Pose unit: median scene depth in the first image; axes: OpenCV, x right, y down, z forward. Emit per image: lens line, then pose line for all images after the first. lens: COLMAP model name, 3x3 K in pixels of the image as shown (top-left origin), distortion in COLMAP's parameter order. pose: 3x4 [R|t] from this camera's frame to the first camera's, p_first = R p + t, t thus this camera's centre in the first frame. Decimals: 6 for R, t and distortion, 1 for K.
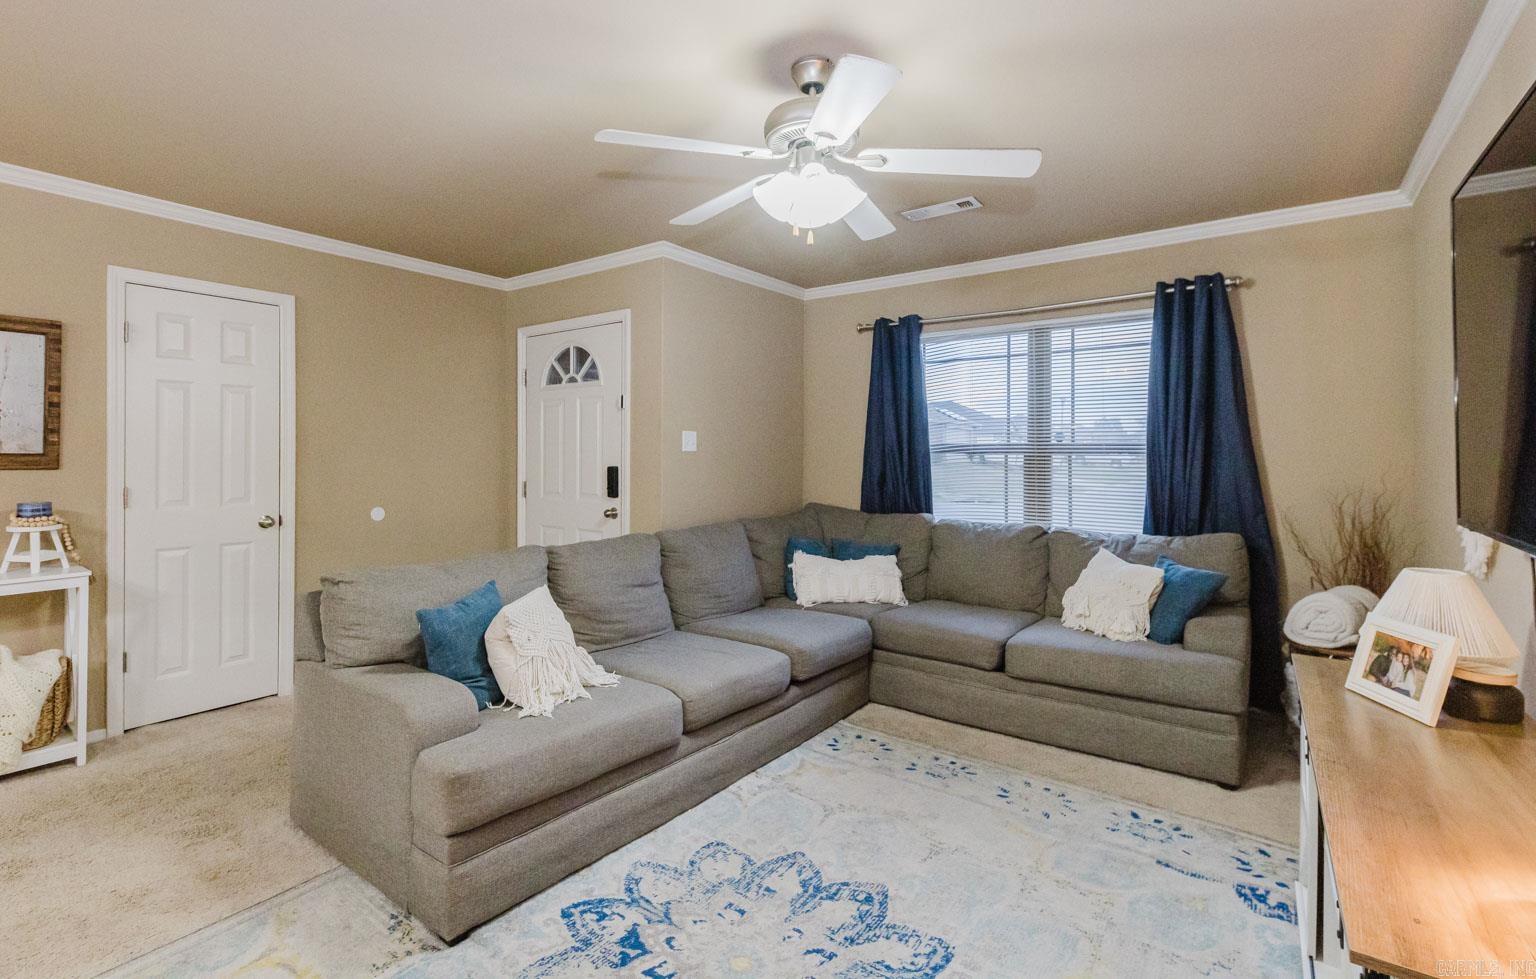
lens RADIAL K [[693.0, 0, 748.3], [0, 693.0, 458.7], [0, 0, 1]] dist [0.001989, -0.000831]
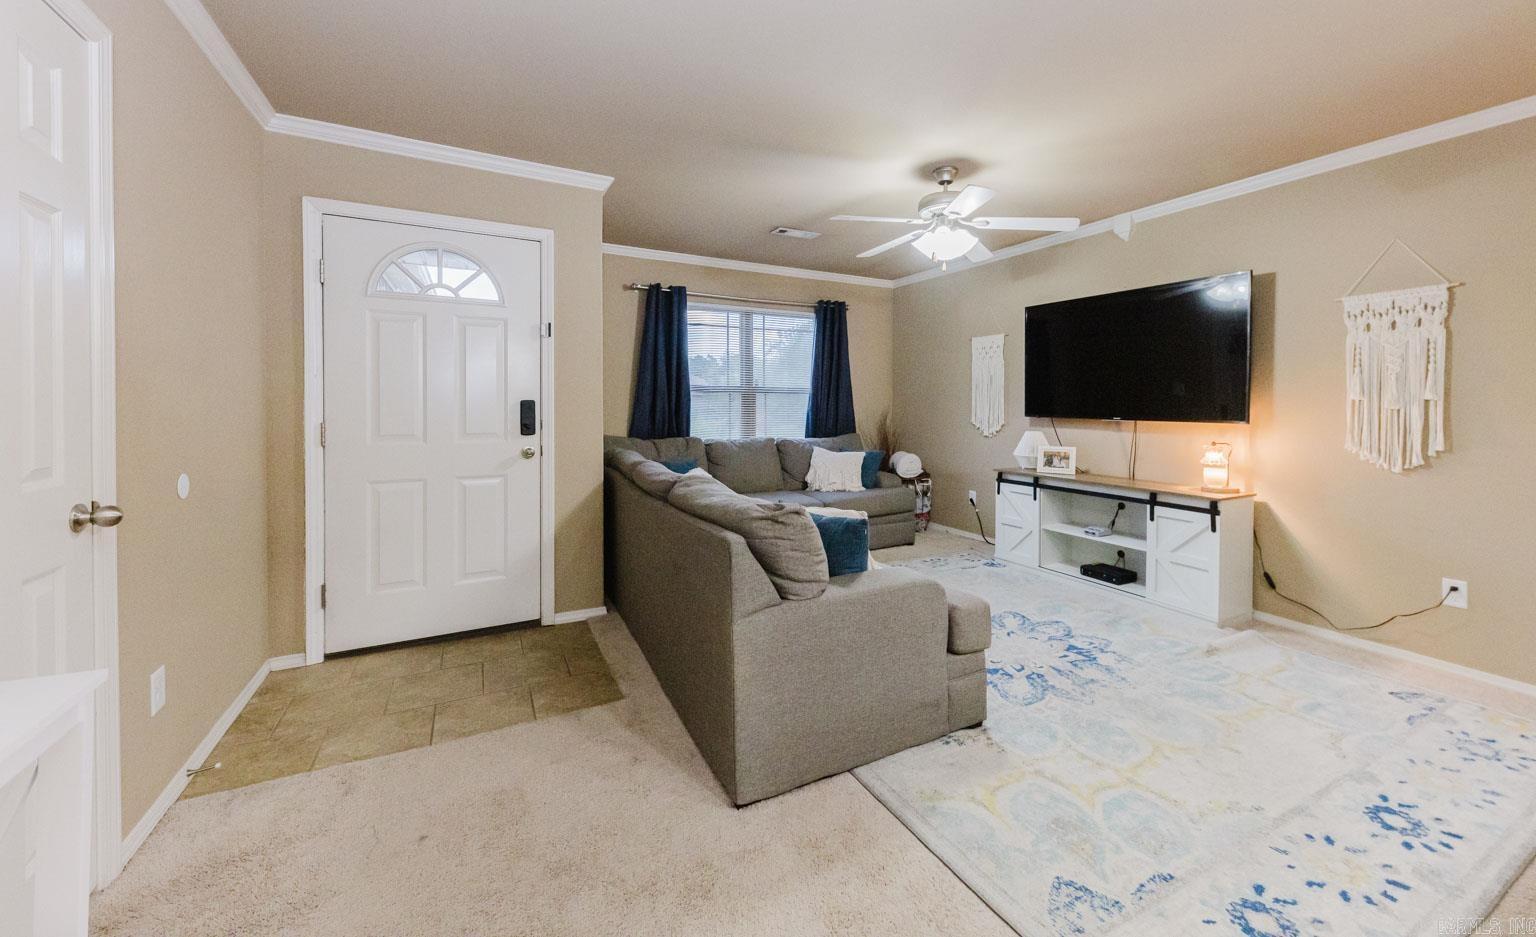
lens RADIAL K [[587.7, 0, 784.6], [0, 587.7, 412.2], [0, 0, 1]] dist [-0.000751, -0.000695]
pose [[0.421132, -0.014567, 0.906882, -1.065101], [0.002053, 0.999884, 0.015108, 0.022269], [-0.906997, -0.004501, 0.421113, 0.540891]]
